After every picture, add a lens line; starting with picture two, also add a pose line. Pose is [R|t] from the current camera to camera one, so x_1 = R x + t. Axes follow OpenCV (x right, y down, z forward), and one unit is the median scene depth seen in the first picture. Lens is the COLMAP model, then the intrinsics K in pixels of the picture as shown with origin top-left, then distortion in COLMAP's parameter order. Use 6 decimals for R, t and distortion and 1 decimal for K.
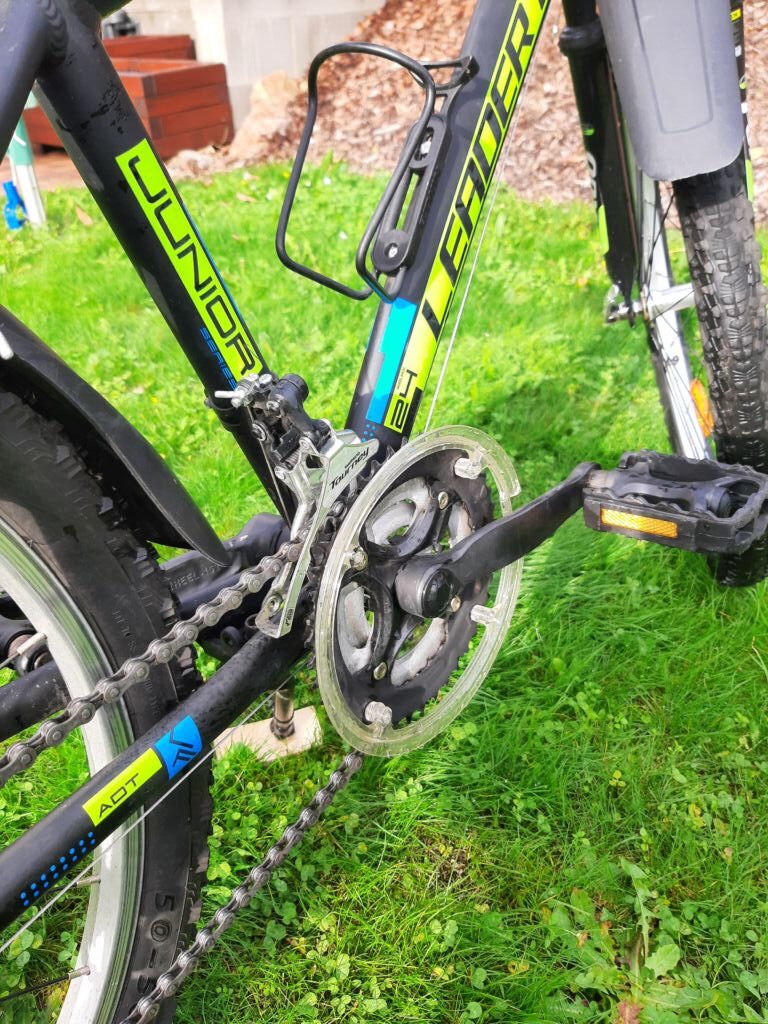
lens RADIAL K [[812.6, 0, 384.0], [0, 812.6, 512.0], [0, 0, 1]] dist [0.094980, -0.214439]
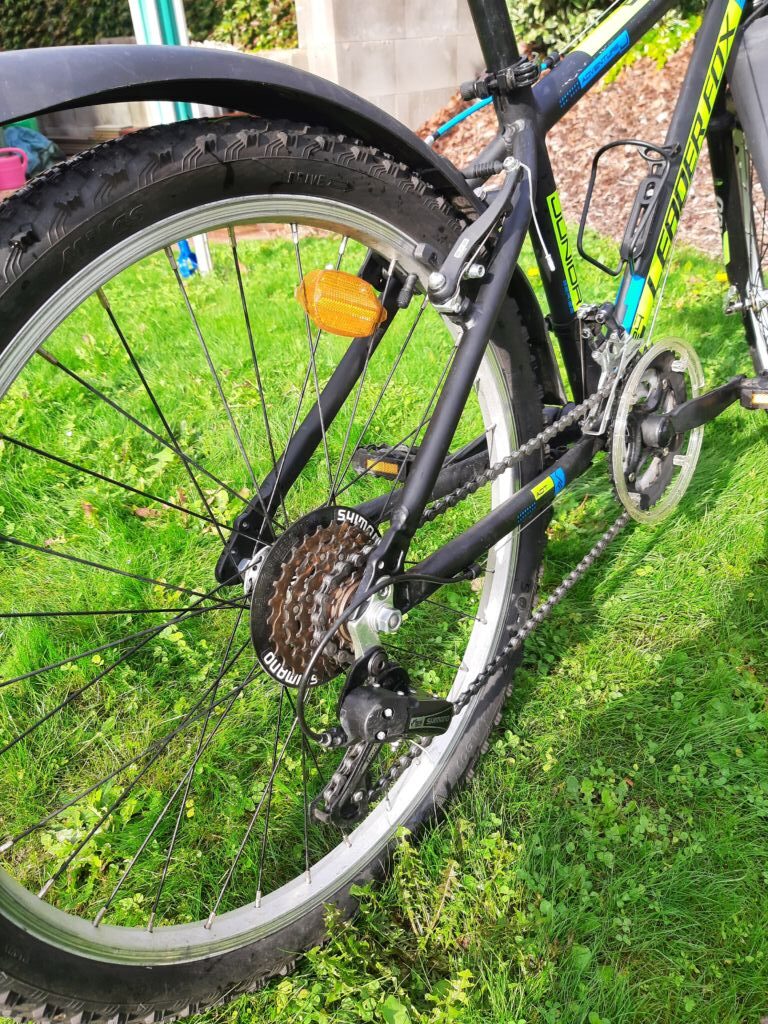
lens RADIAL K [[800.7, 0, 384.0], [0, 800.7, 512.0], [0, 0, 1]] dist [0.031307, -0.086514]
pose [[0.997311, 0.001498, -0.073268, -0.384579], [-0.005584, 0.998438, -0.055593, 0.342249], [0.073070, 0.055853, 0.995762, -0.726230]]
